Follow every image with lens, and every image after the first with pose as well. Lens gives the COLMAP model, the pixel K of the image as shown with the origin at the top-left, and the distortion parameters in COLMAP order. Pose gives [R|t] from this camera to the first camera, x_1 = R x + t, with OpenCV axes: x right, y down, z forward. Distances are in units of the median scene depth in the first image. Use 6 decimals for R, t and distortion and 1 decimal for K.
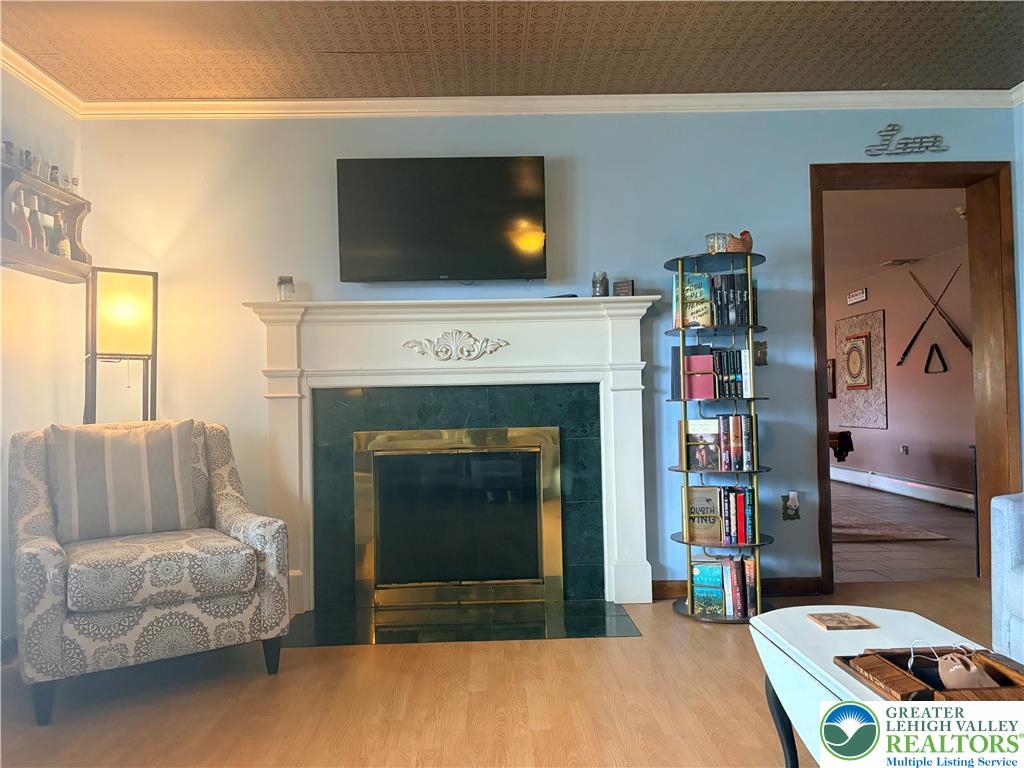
lens RADIAL K [[764.9, 0, 515.2], [0, 764.9, 393.3], [0, 0, 1]] dist [0.010723, -0.007740]
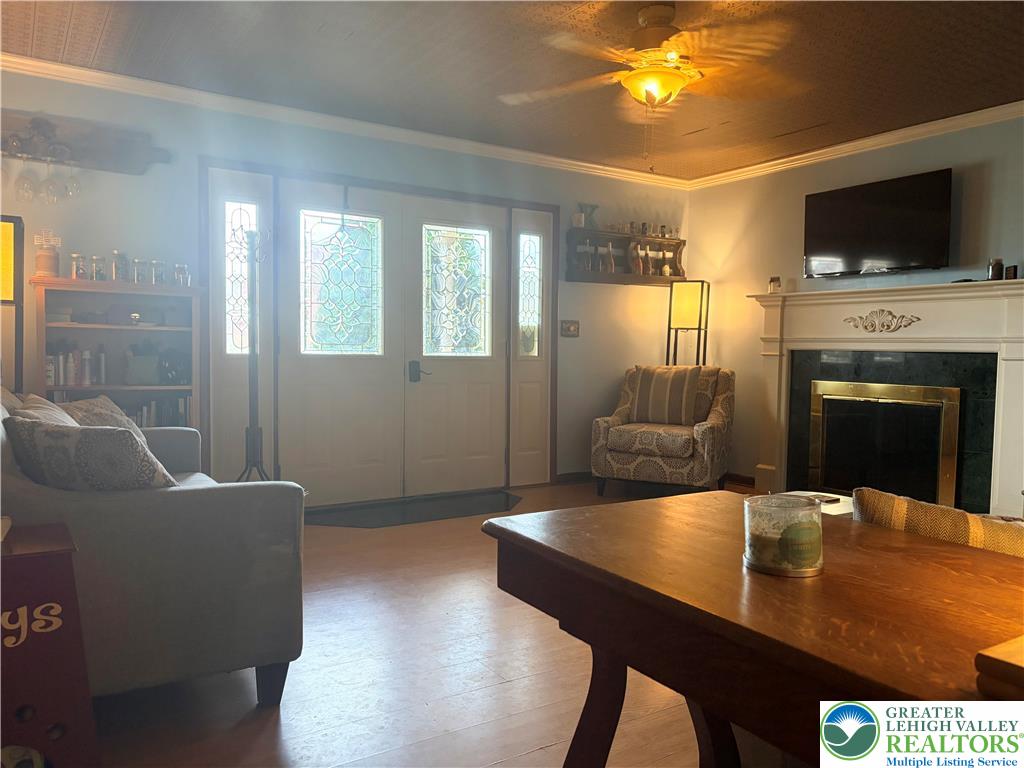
lens RADIAL K [[764.9, 0, 510.2], [0, 764.9, 383.1], [0, 0, 1]] dist [0.010723, -0.007740]
pose [[0.502016, 0.070422, -0.861986, 0.767825], [-0.019686, 0.997352, 0.070016, -0.036251], [0.864634, -0.018180, 0.502073, -0.235255]]
